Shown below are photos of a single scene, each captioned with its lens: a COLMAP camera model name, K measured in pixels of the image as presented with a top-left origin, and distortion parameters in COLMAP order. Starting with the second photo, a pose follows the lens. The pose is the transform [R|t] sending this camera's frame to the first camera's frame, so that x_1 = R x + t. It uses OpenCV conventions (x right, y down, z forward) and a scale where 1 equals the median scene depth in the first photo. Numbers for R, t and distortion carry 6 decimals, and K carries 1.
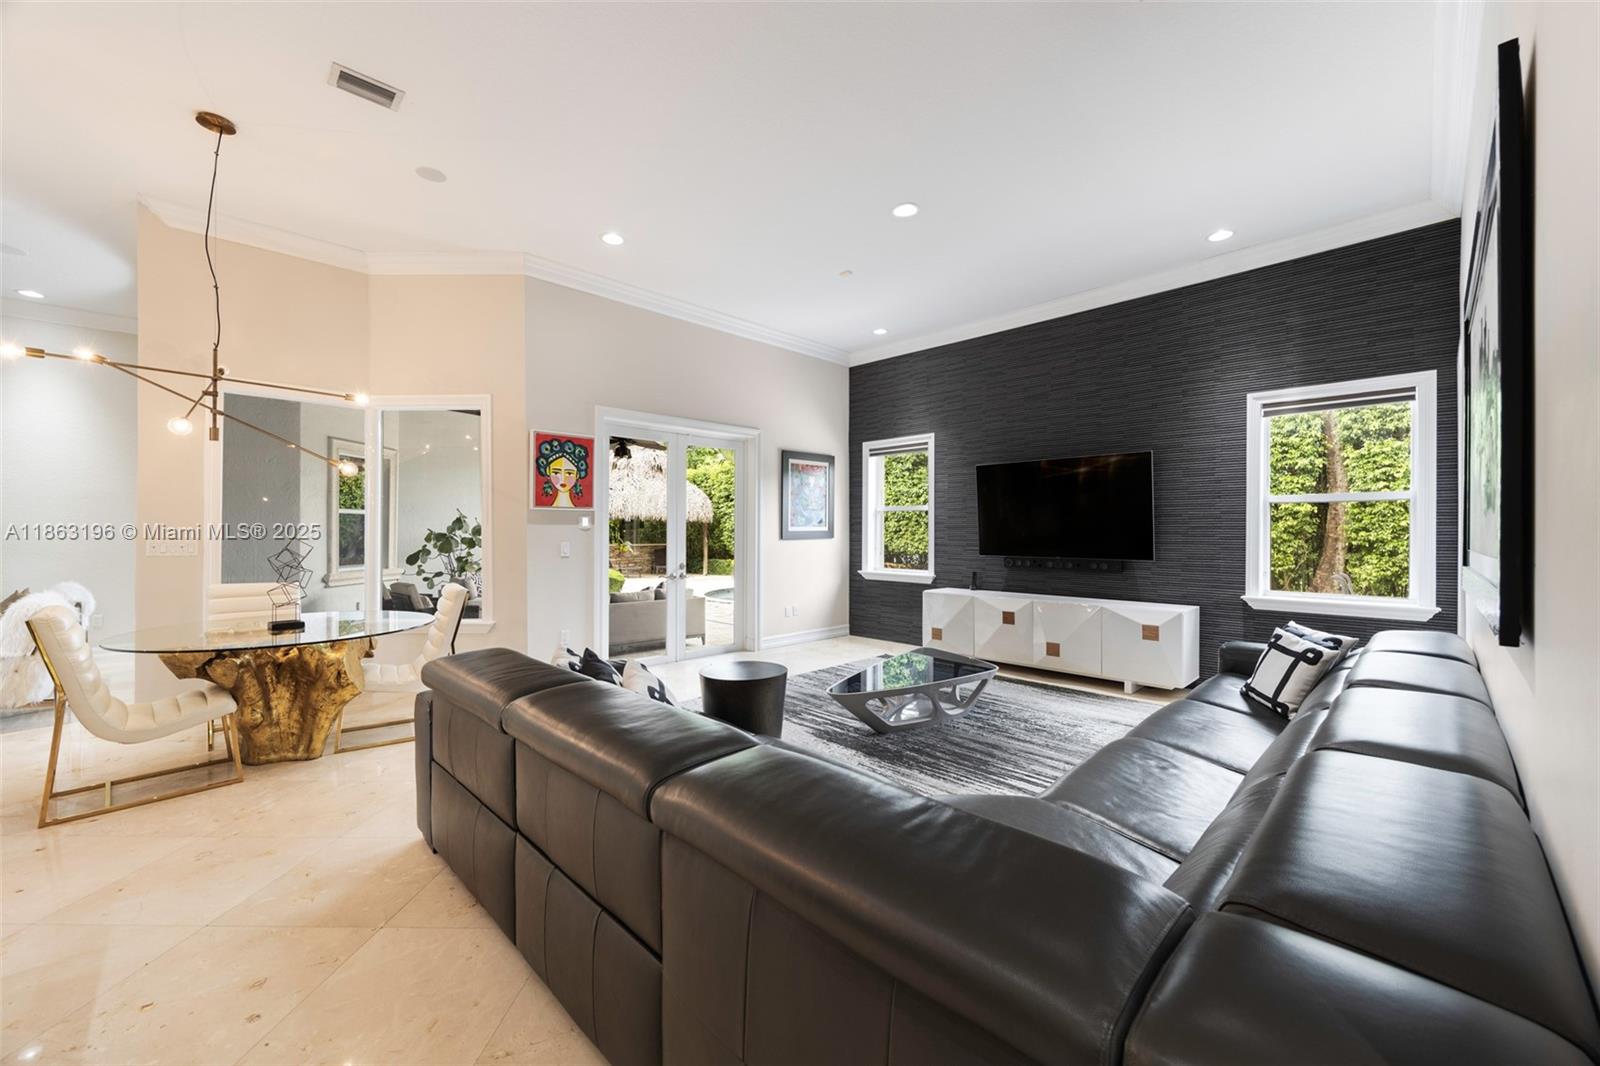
lens RADIAL K [[624.4, 0, 797.9], [0, 624.4, 532.7], [0, 0, 1]] dist [-0.000126, -0.000001]
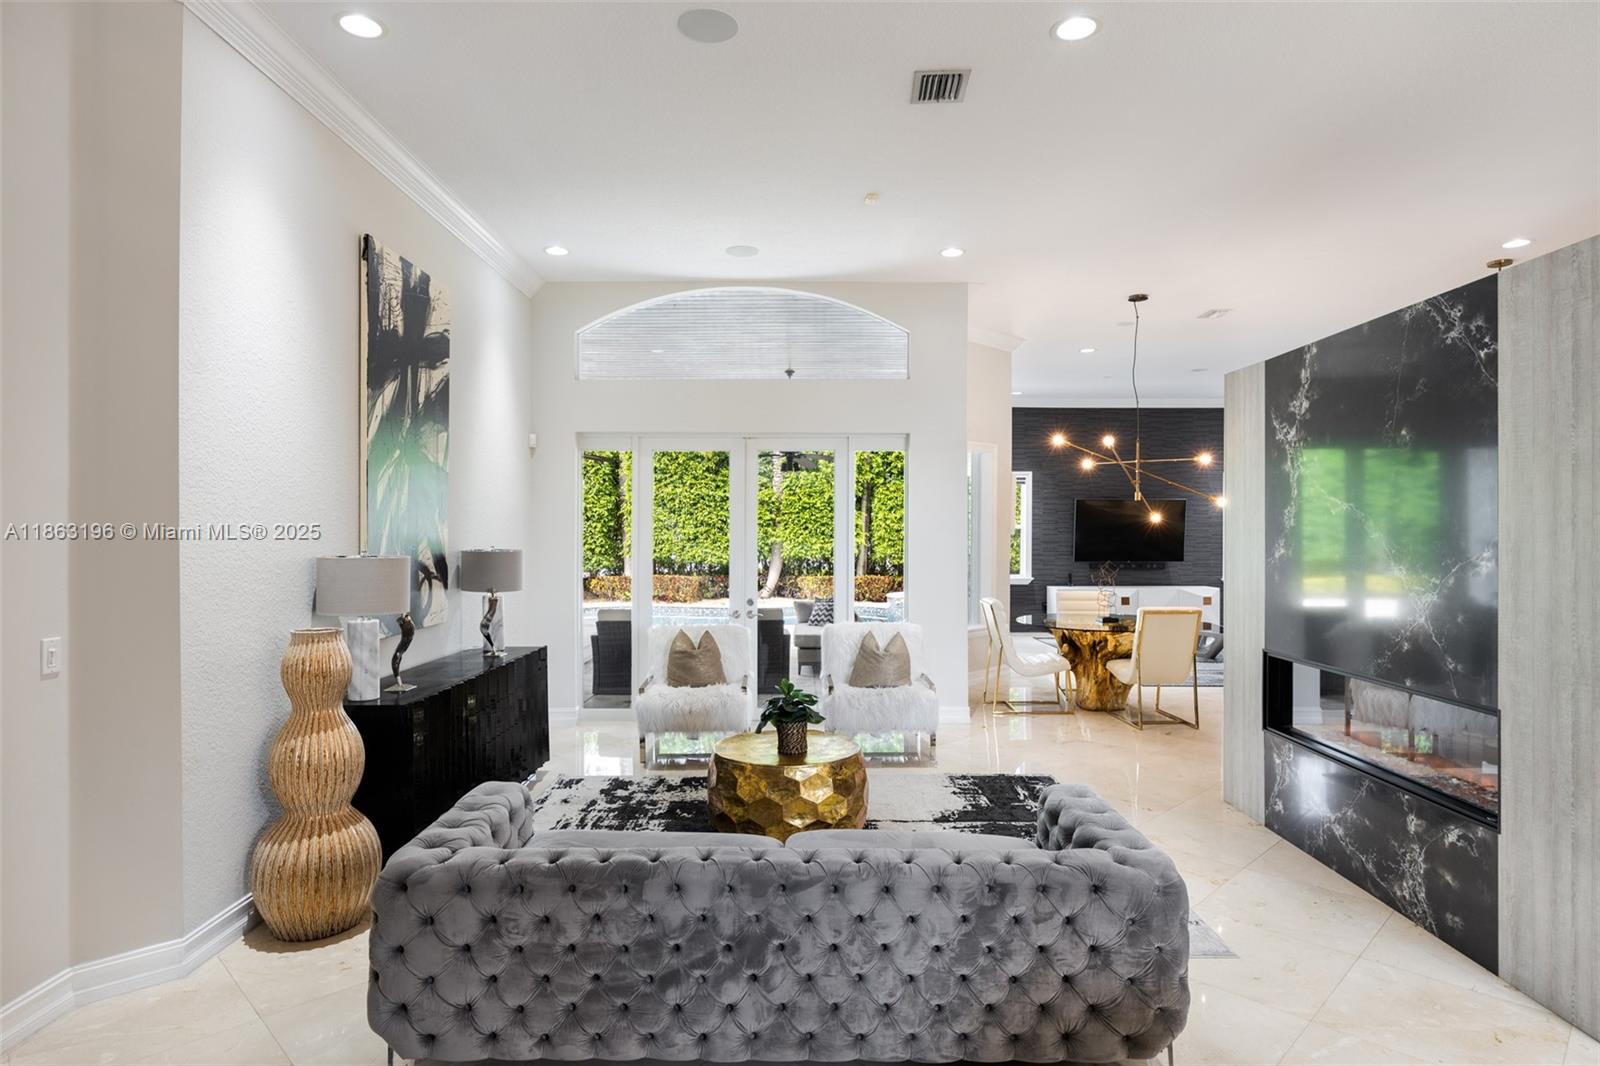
lens RADIAL K [[892.4, 0, 803.0], [0, 892.4, 531.3], [0, 0, 1]] dist [-0.000793, -0.000013]
pose [[0.697079, -0.000601, 0.716994, -1.586514], [-0.000098, 1.000000, 0.000933, -0.034754], [-0.716994, -0.000720, 0.697079, 0.018166]]
